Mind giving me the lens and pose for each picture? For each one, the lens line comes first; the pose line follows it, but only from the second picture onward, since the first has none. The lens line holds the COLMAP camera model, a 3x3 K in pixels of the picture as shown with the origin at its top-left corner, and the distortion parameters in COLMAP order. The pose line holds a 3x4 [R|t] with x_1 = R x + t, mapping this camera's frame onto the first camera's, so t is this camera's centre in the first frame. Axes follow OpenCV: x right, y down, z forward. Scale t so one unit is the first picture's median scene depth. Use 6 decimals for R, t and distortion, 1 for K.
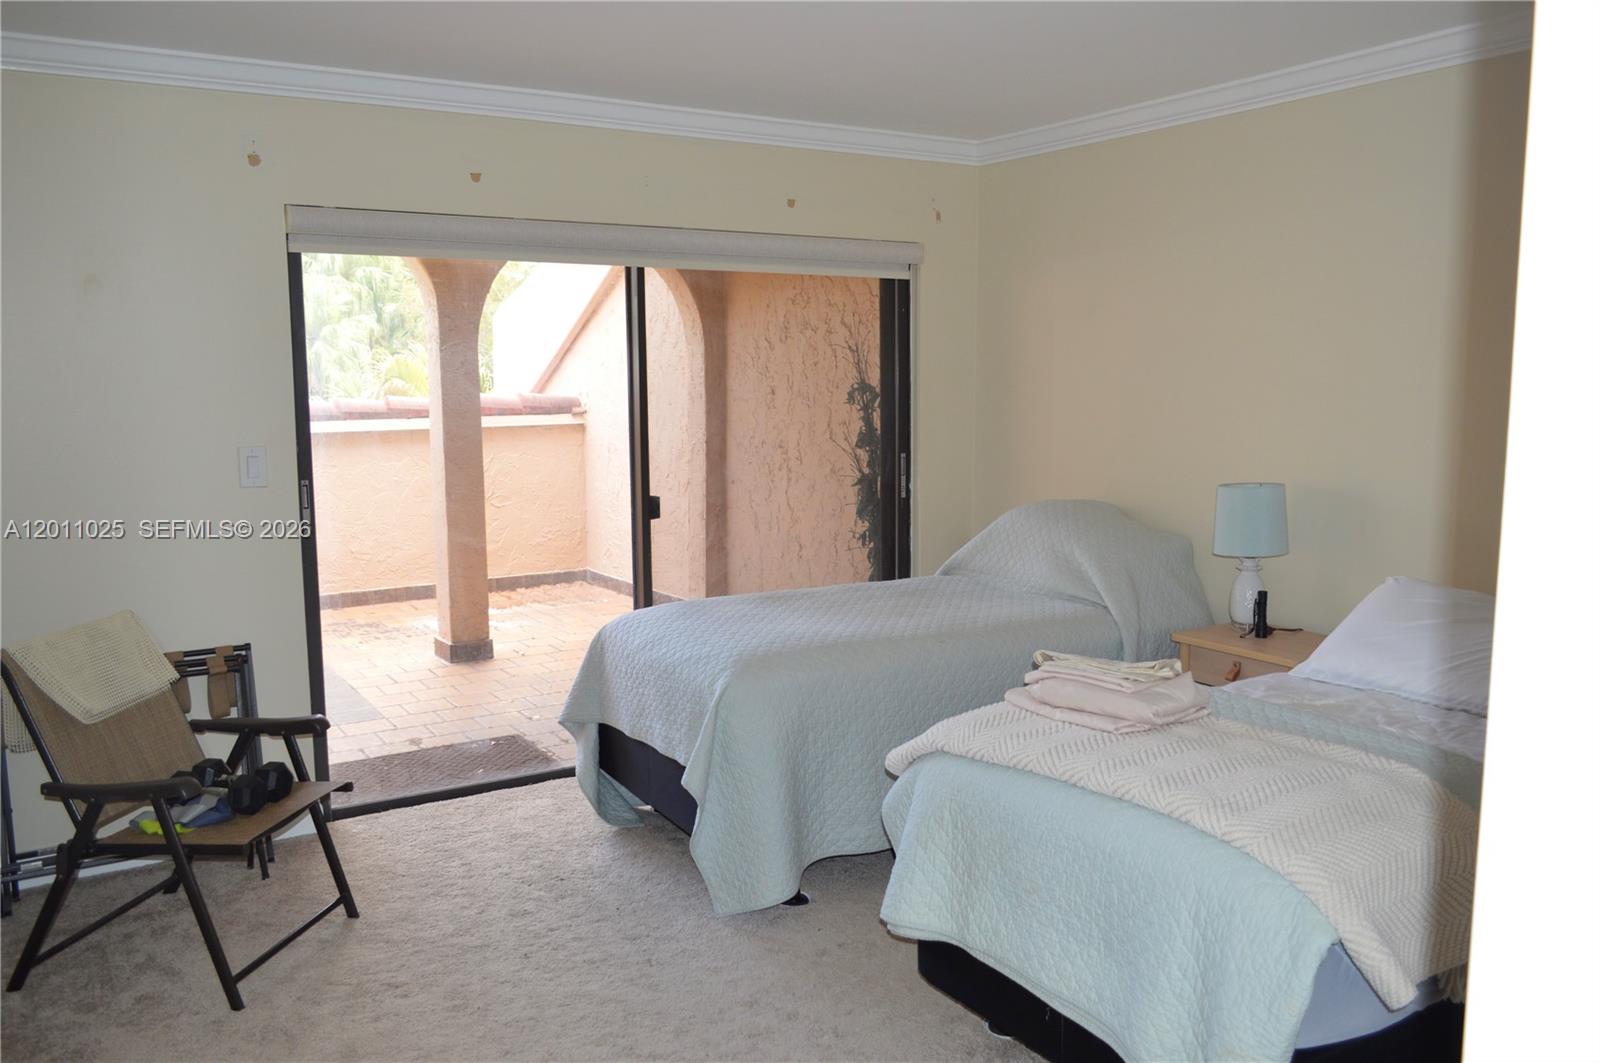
lens RADIAL K [[1265.5, 0, 796.2], [0, 1265.5, 524.2], [0, 0, 1]] dist [-0.016689, 0.005132]
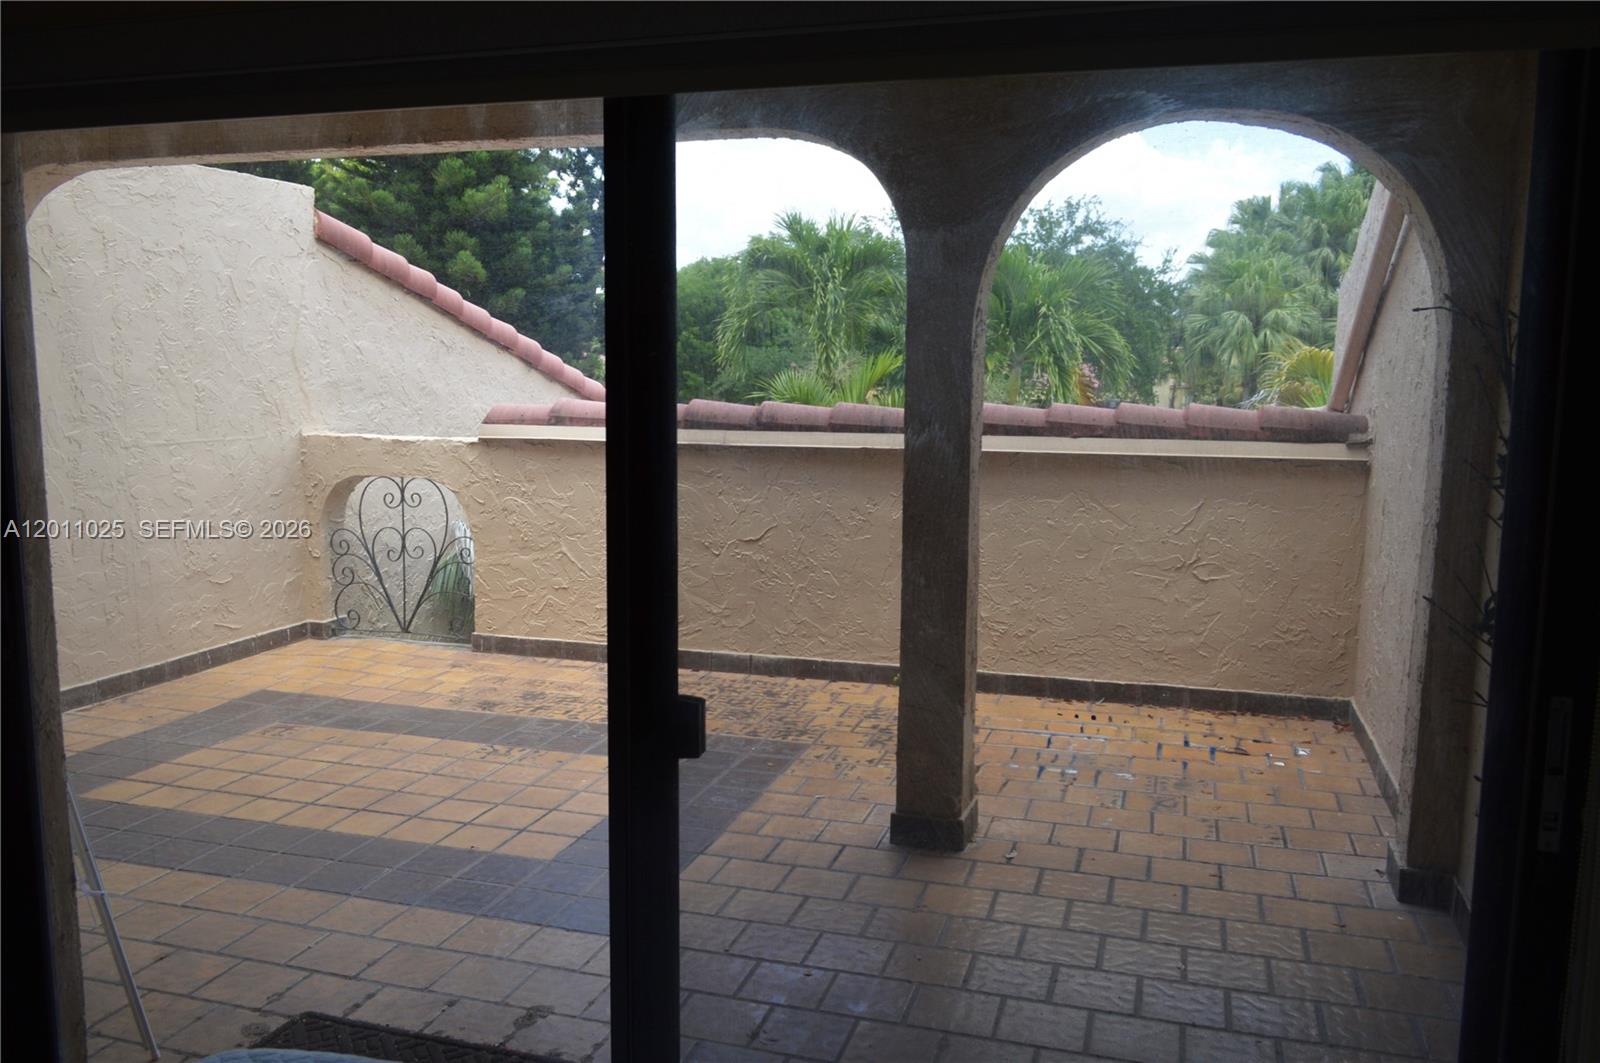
lens RADIAL K [[1265.5, 0, 796.2], [0, 1265.5, 524.2], [0, 0, 1]] dist [-0.016689, 0.005132]
pose [[0.352791, 0.102895, -0.930028, 0.310583], [-0.117983, 0.990894, 0.064874, -0.061586], [0.928234, 0.086840, 0.361718, 0.581613]]
